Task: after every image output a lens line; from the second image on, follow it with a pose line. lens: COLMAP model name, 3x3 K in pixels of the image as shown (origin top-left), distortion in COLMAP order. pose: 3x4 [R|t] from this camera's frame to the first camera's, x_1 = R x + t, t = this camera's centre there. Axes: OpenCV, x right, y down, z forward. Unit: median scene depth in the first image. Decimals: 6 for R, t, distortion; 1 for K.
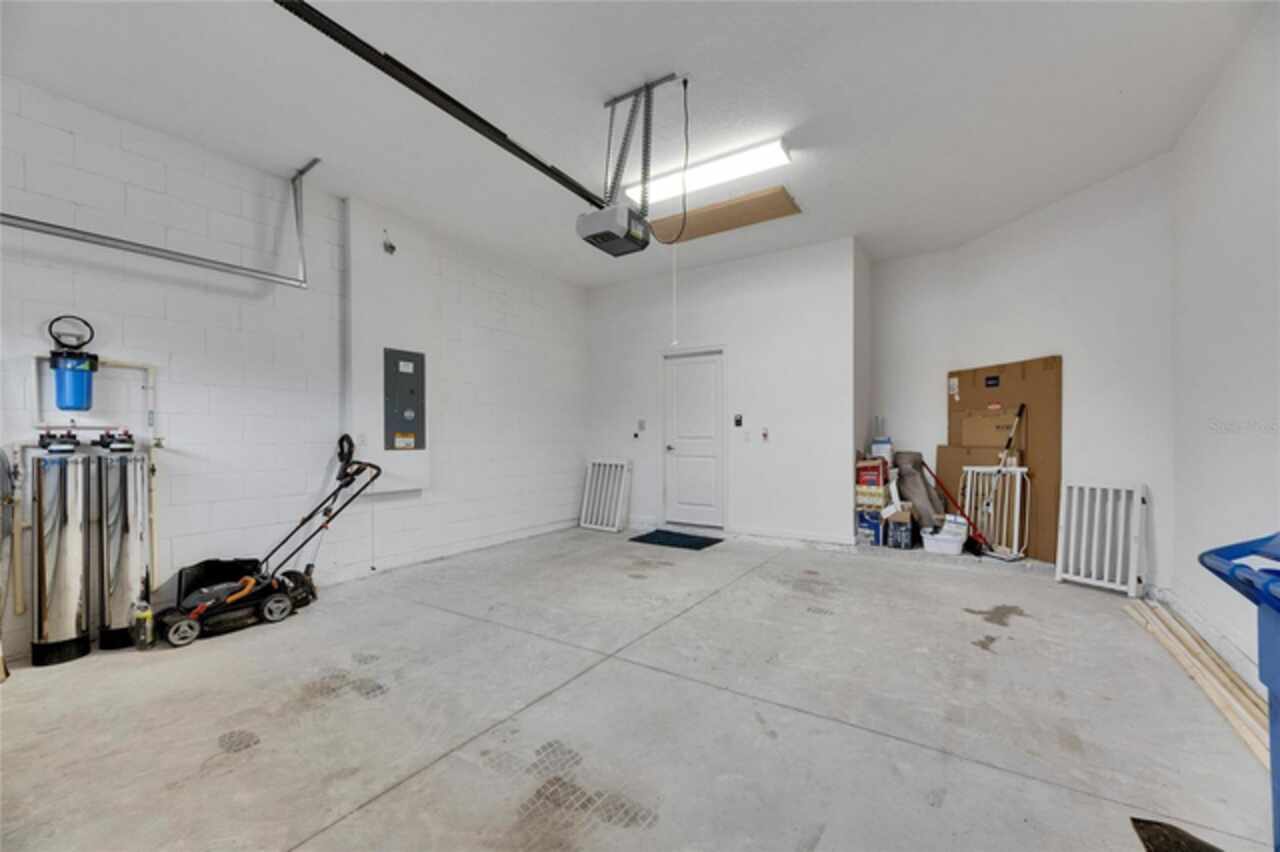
lens RADIAL K [[520.3, 0, 642.5], [0, 520.3, 430.1], [0, 0, 1]] dist [0.005622, -0.001939]
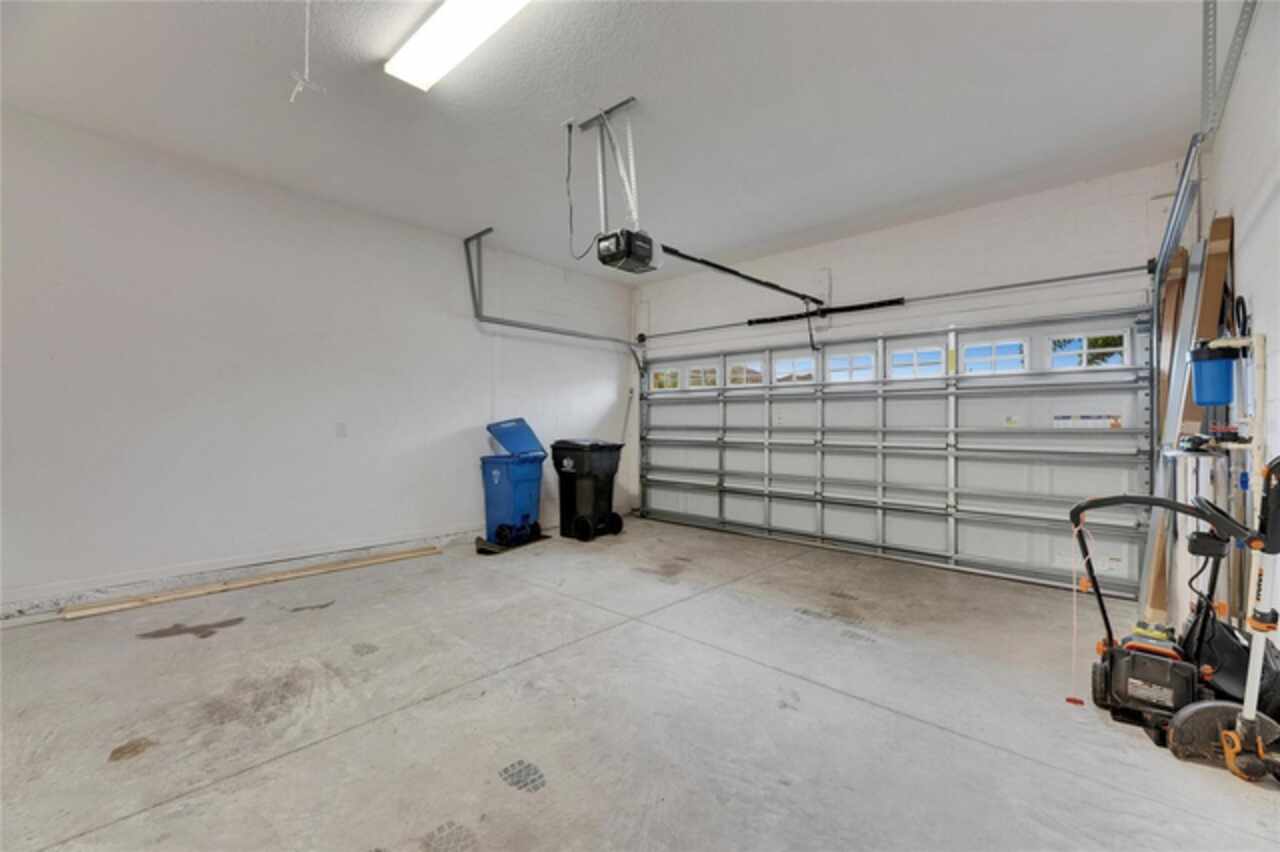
lens RADIAL K [[520.3, 0, 641.8], [0, 520.3, 426.5], [0, 0, 1]] dist [0.005622, -0.001939]
pose [[-0.989479, -0.001944, 0.144662, -0.236691], [-0.003510, 0.999938, -0.010567, 0.013545], [-0.144633, -0.010963, -0.989425, 2.056023]]
